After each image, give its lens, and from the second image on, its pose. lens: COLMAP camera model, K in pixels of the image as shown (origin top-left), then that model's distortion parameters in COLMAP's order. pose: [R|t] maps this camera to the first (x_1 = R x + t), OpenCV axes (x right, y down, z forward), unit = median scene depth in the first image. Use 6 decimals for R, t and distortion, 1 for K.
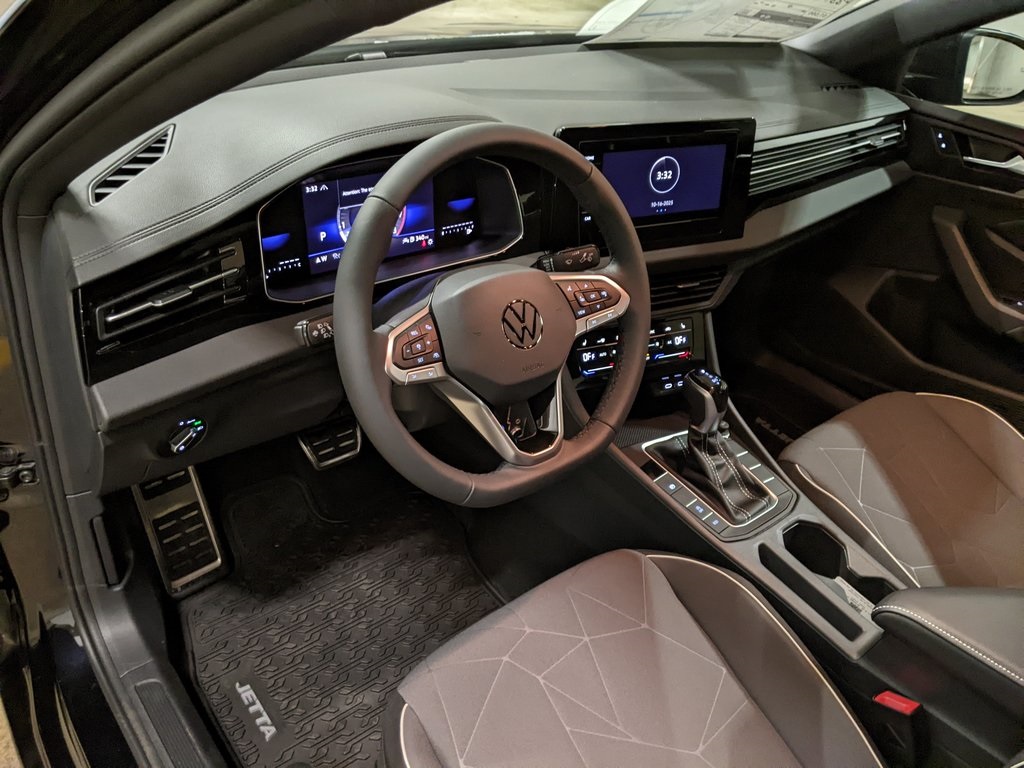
lens RADIAL K [[793.9, 0, 513.7], [0, 793.9, 396.7], [0, 0, 1]] dist [0.115019, -0.269041]
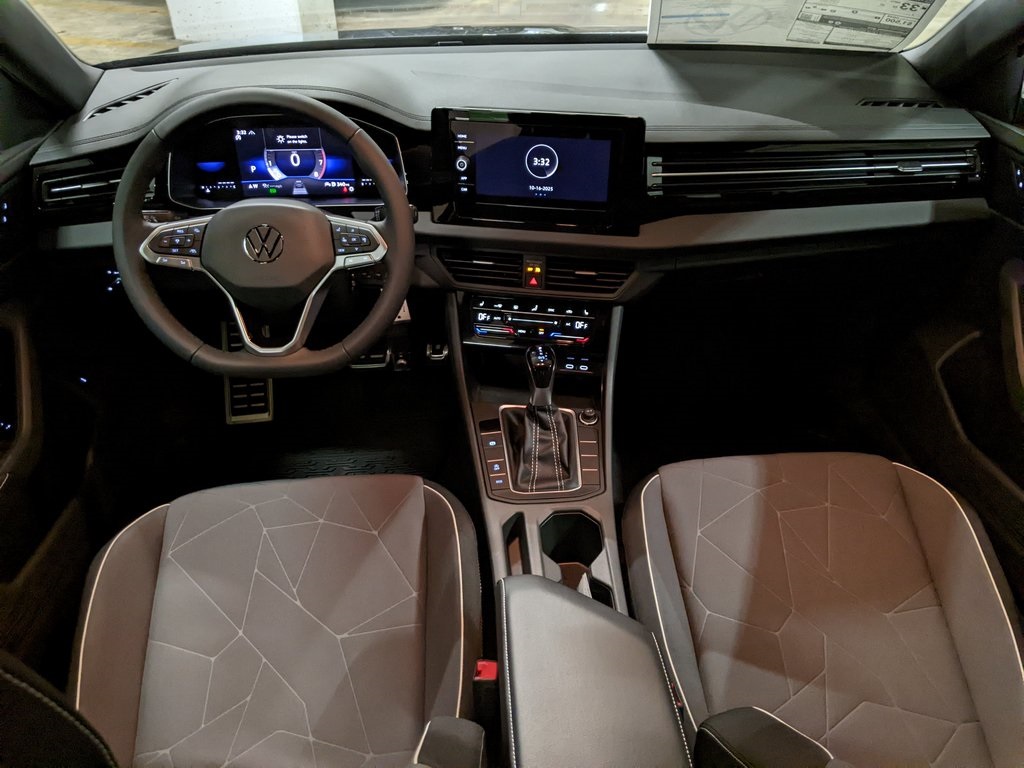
lens RADIAL K [[782.5, 0, 527.9], [0, 782.5, 385.5], [0, 0, 1]] dist [0.058708, -0.117925]
pose [[0.826542, 0.258364, -0.500077, 0.783291], [-0.263147, 0.962732, 0.062457, -0.046304], [0.497577, 0.079970, 0.863726, 0.095153]]
